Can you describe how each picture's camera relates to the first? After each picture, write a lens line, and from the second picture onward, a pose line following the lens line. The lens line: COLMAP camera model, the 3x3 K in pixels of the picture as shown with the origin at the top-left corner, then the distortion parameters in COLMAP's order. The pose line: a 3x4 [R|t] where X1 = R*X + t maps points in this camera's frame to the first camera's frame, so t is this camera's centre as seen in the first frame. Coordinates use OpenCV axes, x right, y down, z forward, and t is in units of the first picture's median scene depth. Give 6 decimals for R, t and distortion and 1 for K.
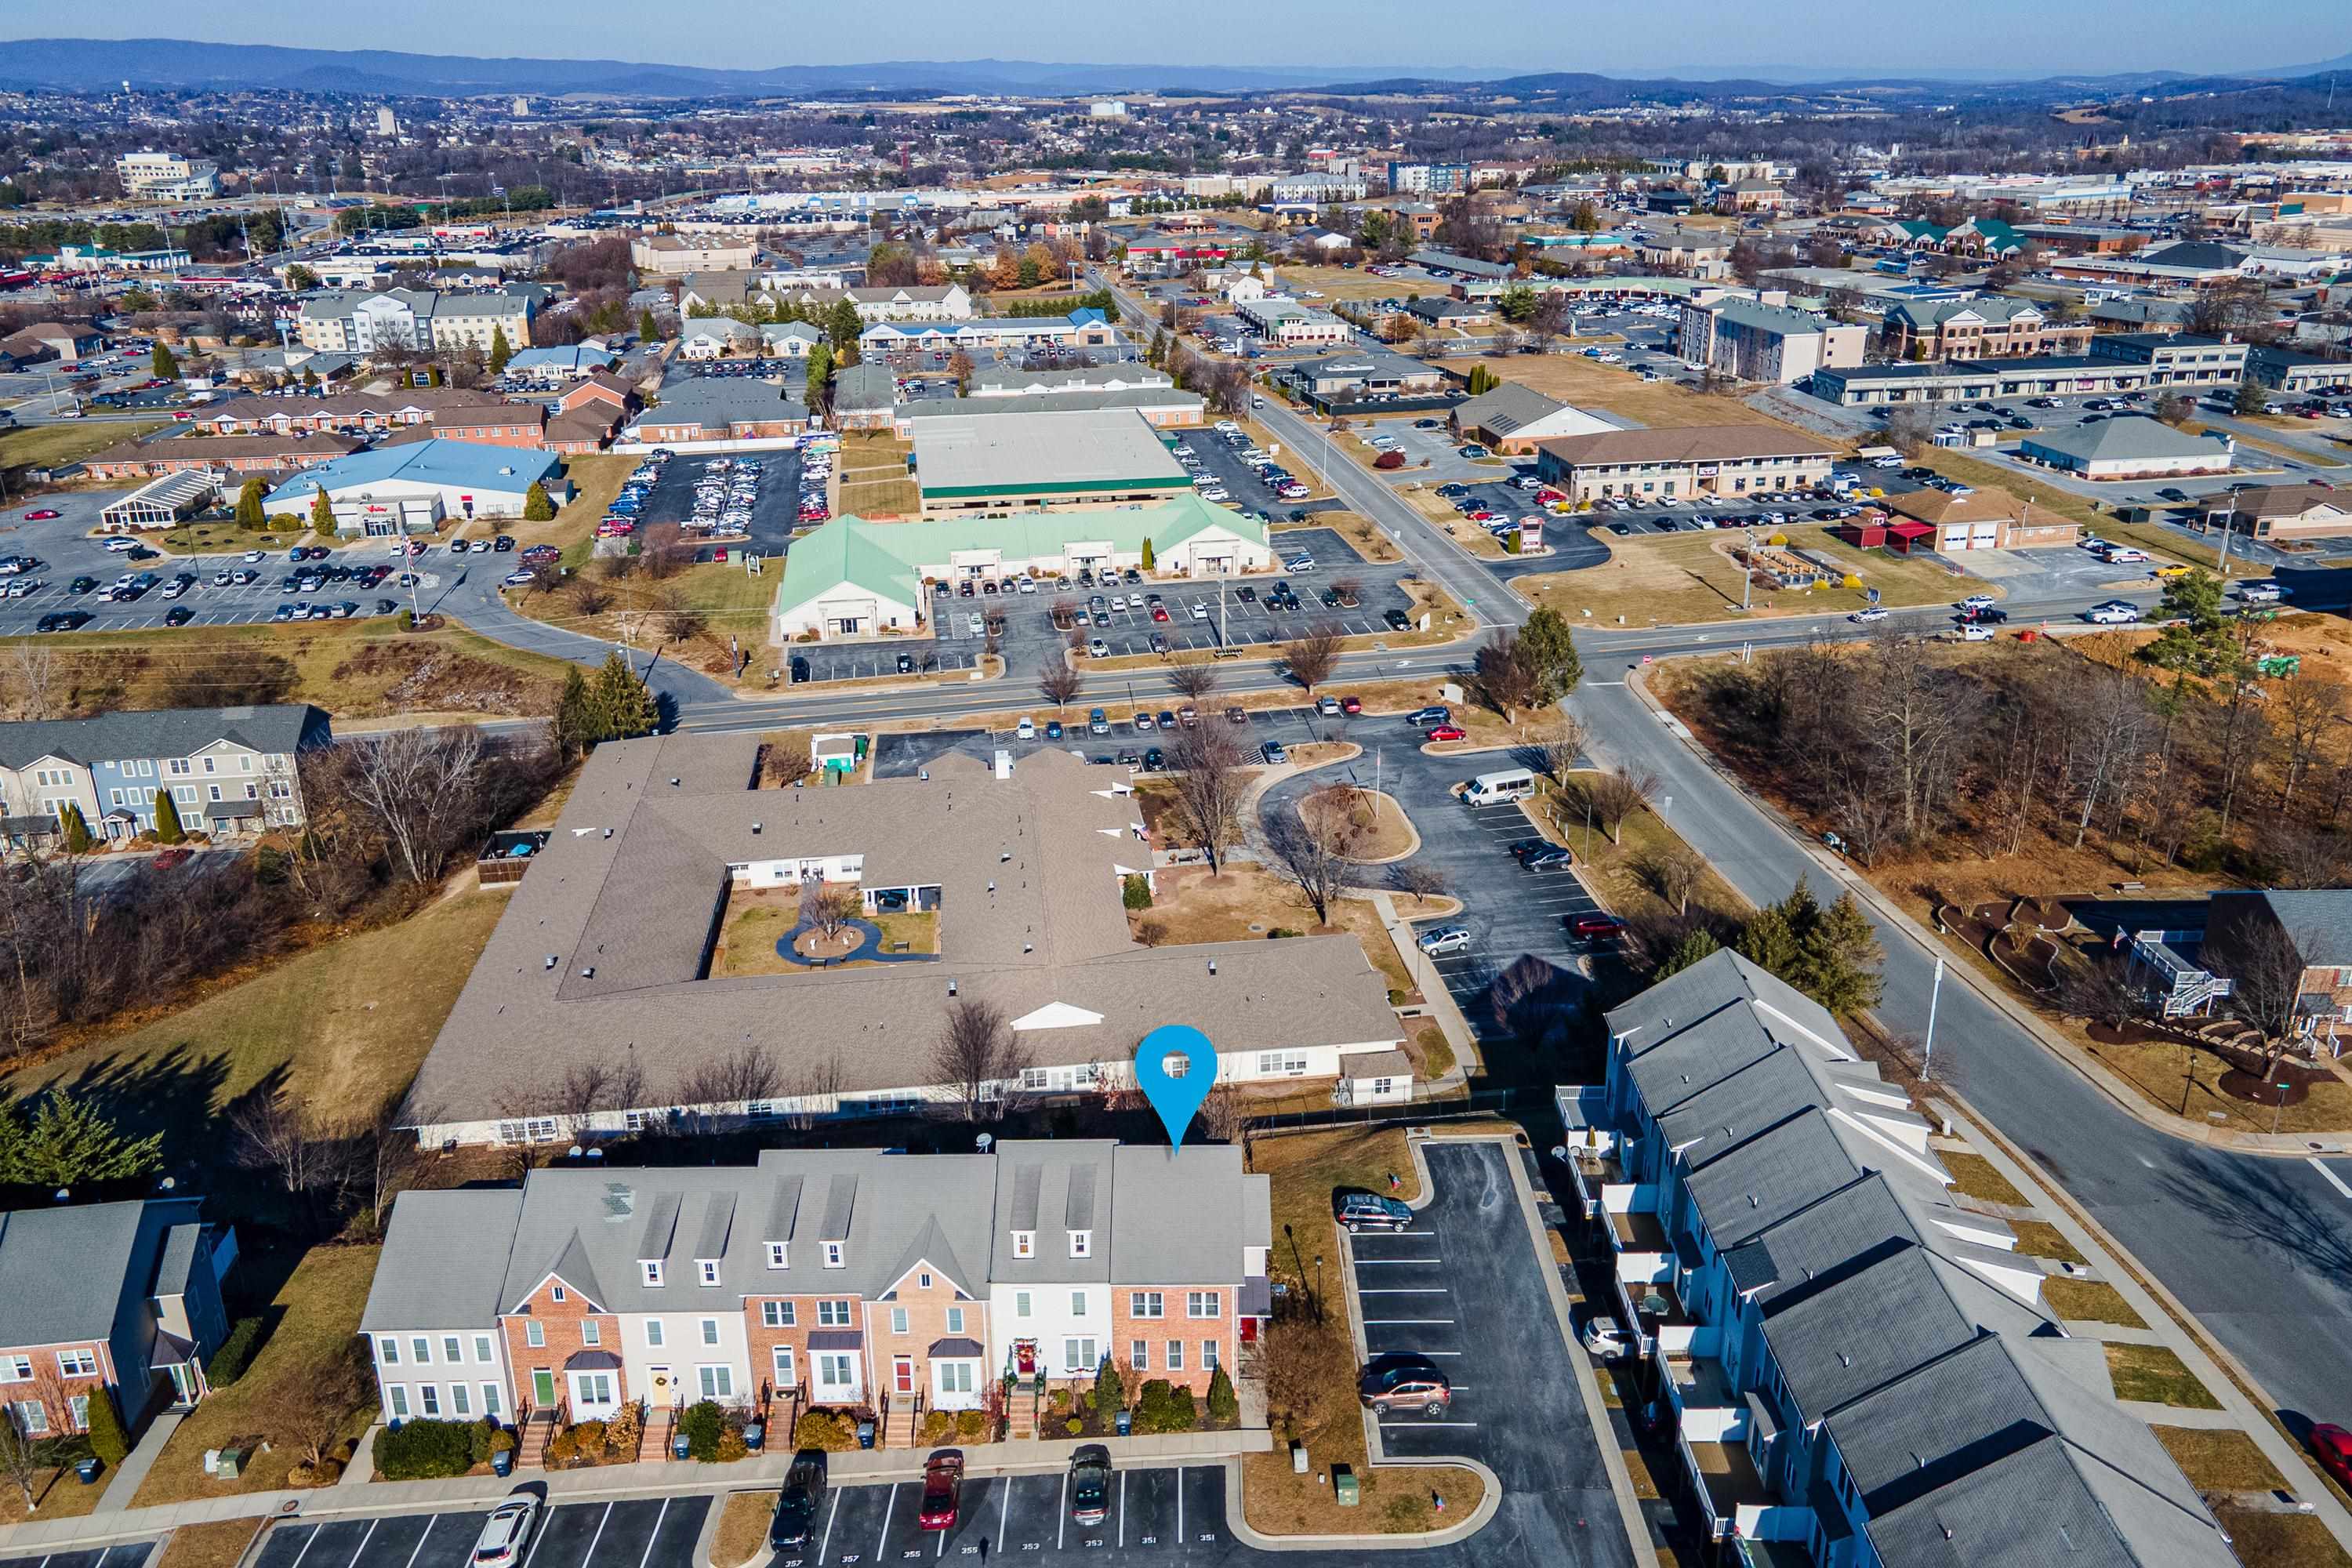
lens RADIAL K [[1725.7, 0, 1189.8], [0, 1725.7, 751.7], [0, 0, 1]] dist [0.023861, 0.032188]
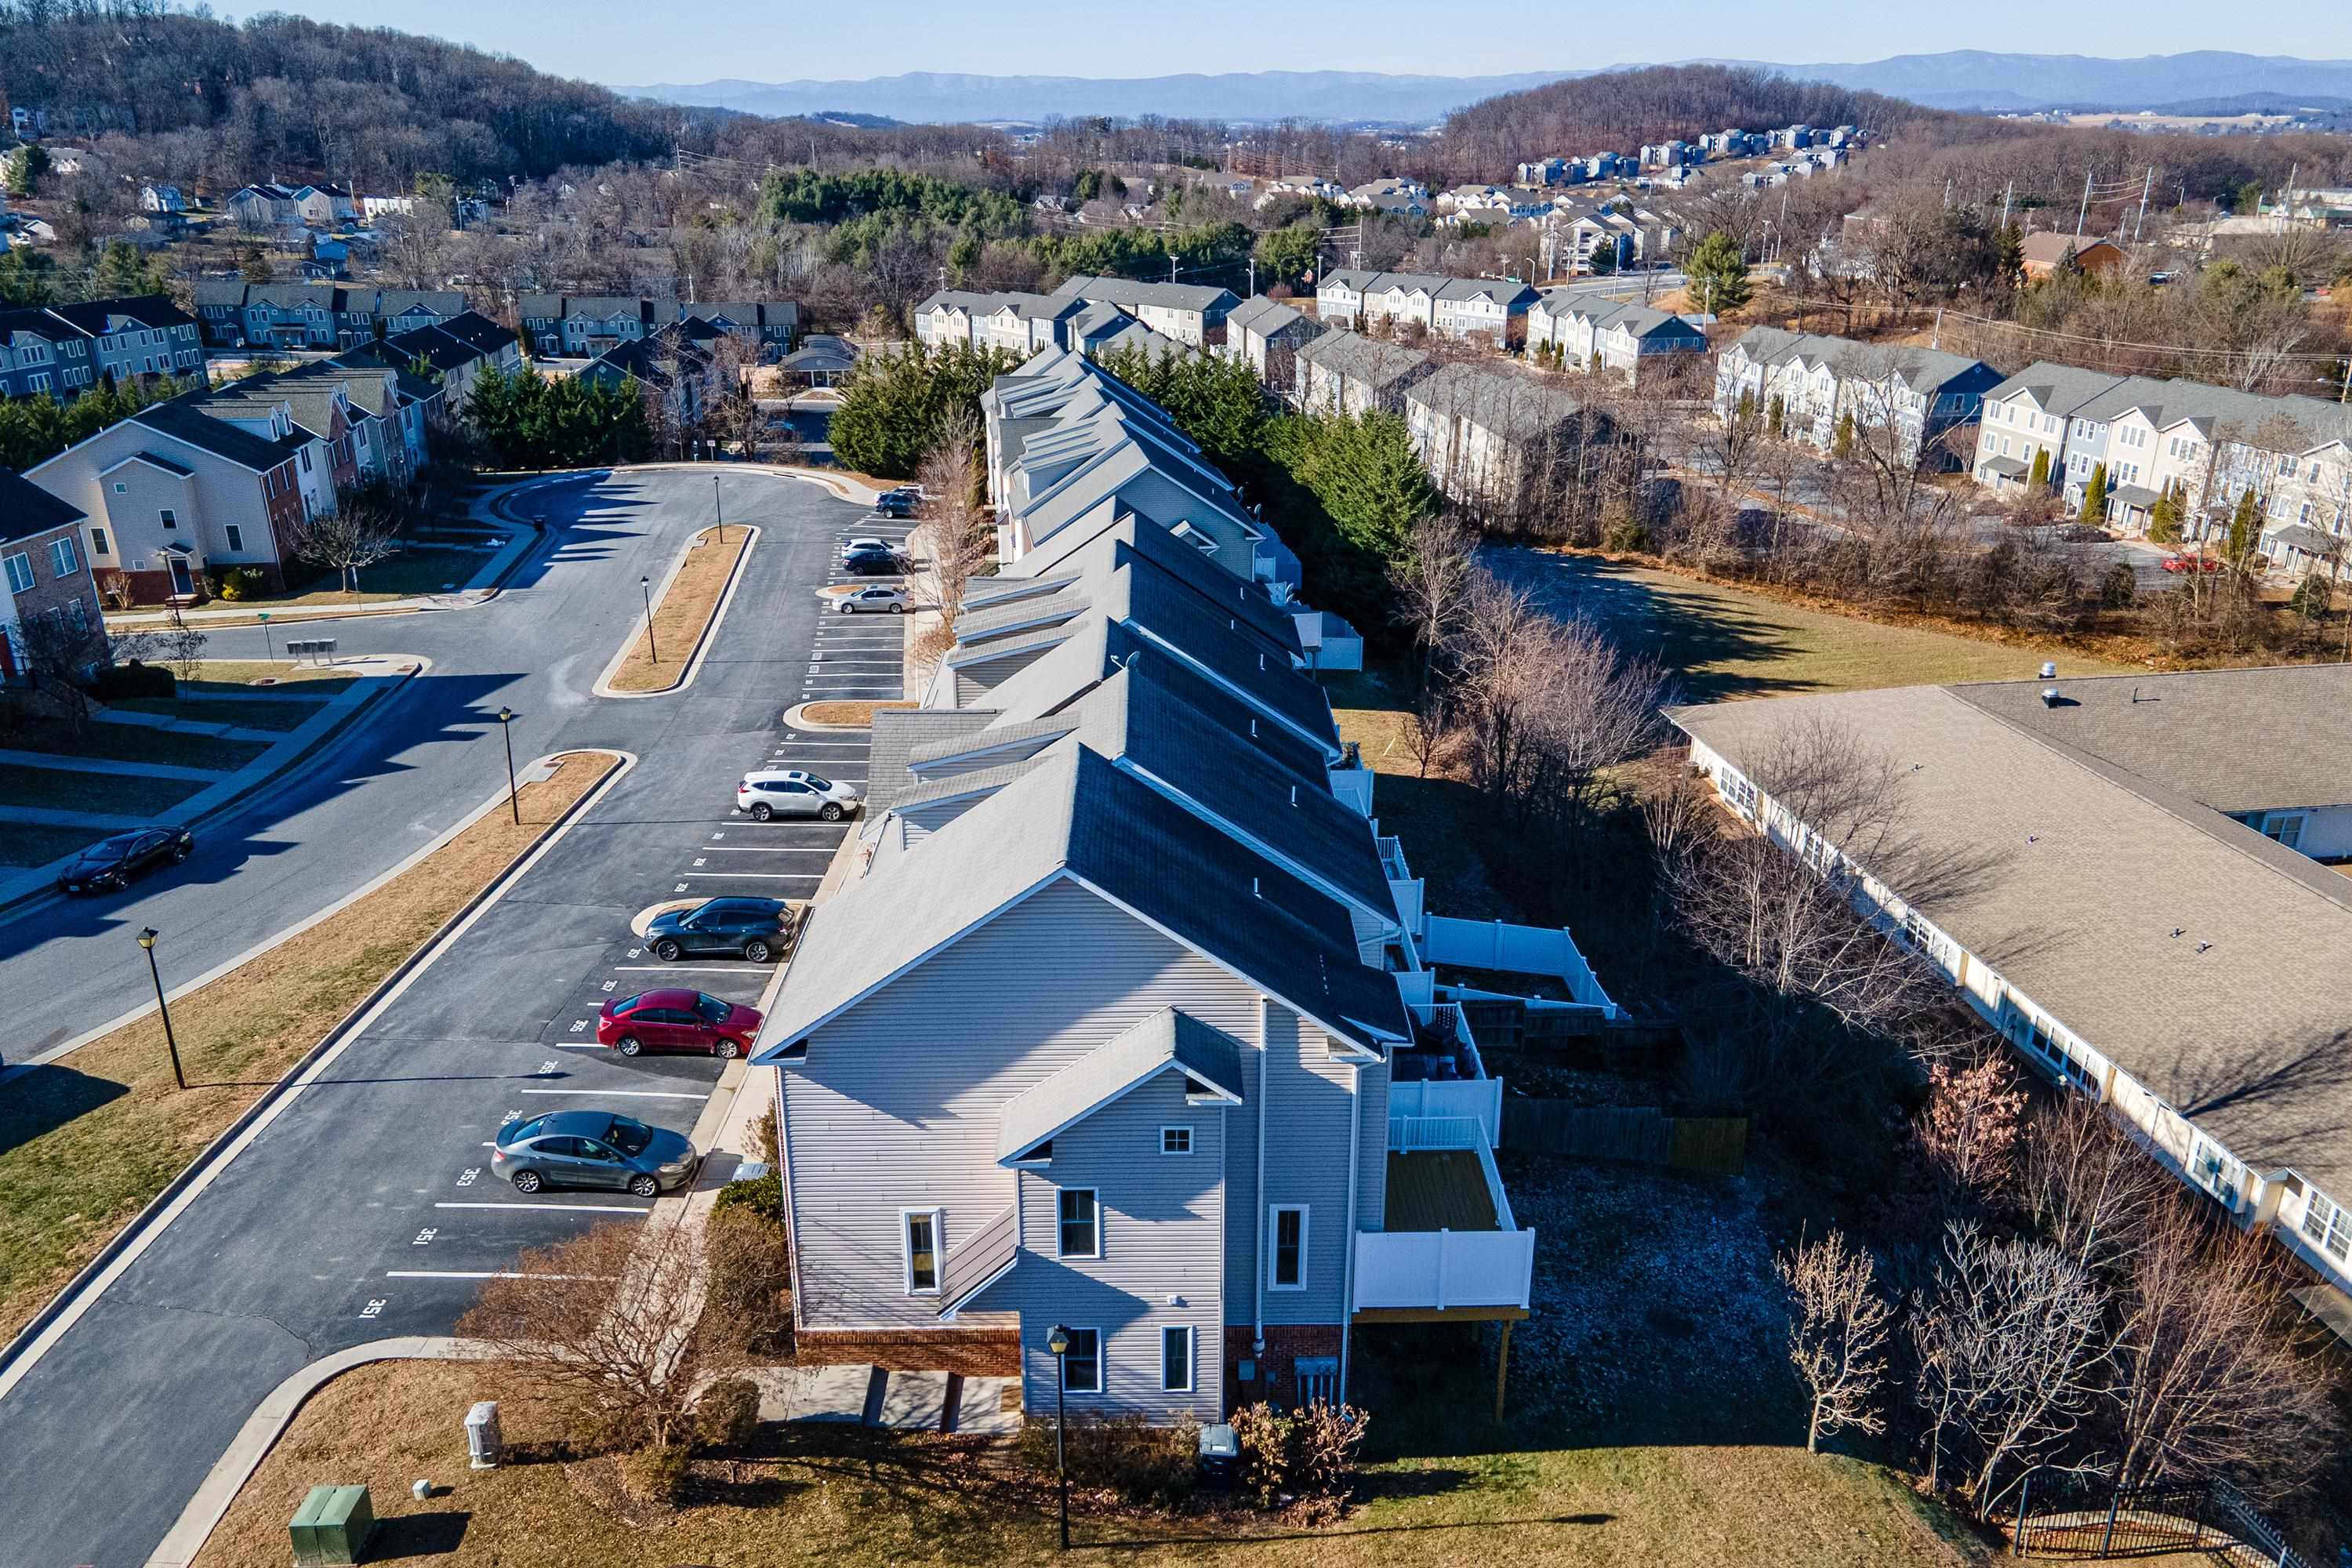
lens RADIAL K [[1725.7, 0, 1179.2], [0, 1725.7, 778.3], [0, 0, 1]] dist [0.023861, 0.032188]
pose [[0.016930, 0.365765, -0.930553, 0.174598], [-0.360495, 0.870323, 0.335532, 0.043974], [0.932608, 0.329779, 0.146591, 0.482990]]
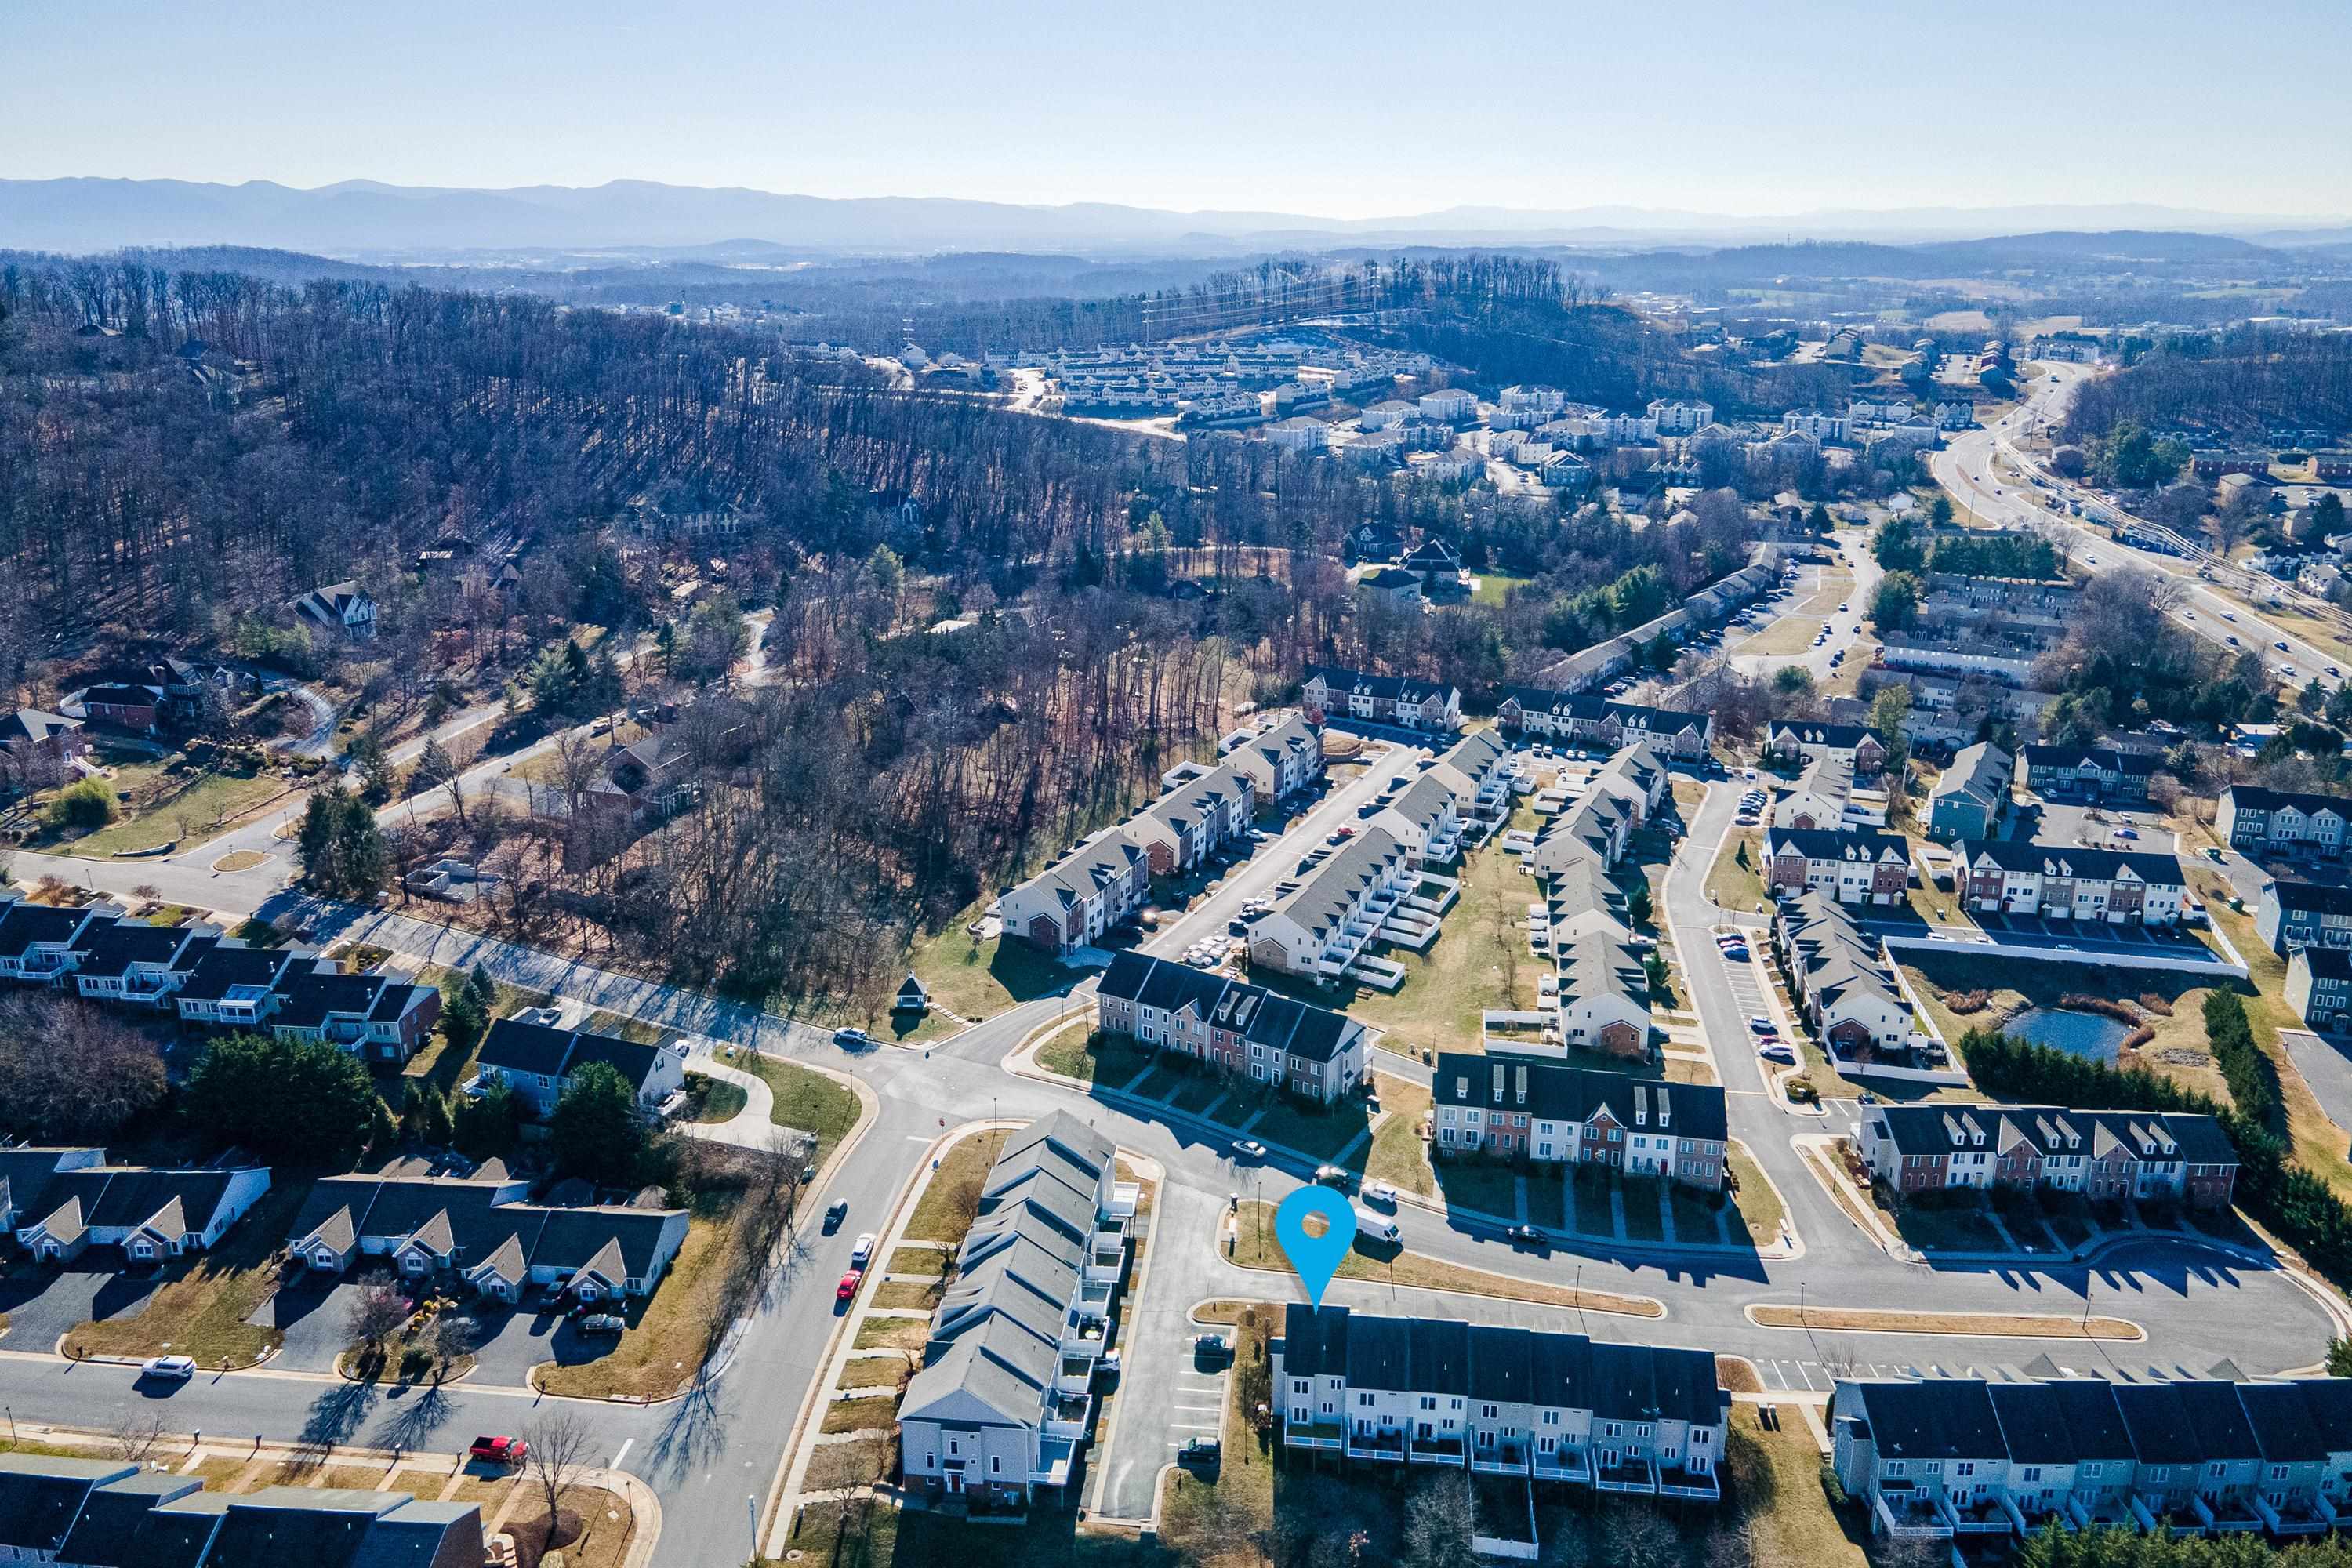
lens RADIAL K [[1725.7, 0, 1194.6], [0, 1725.7, 772.6], [0, 0, 1]] dist [0.023861, 0.032188]
pose [[-0.994699, -0.027608, 0.099053, -0.023345], [0.041351, 0.774567, 0.631138, -0.771034], [-0.094147, 0.631889, -0.769320, 1.091080]]
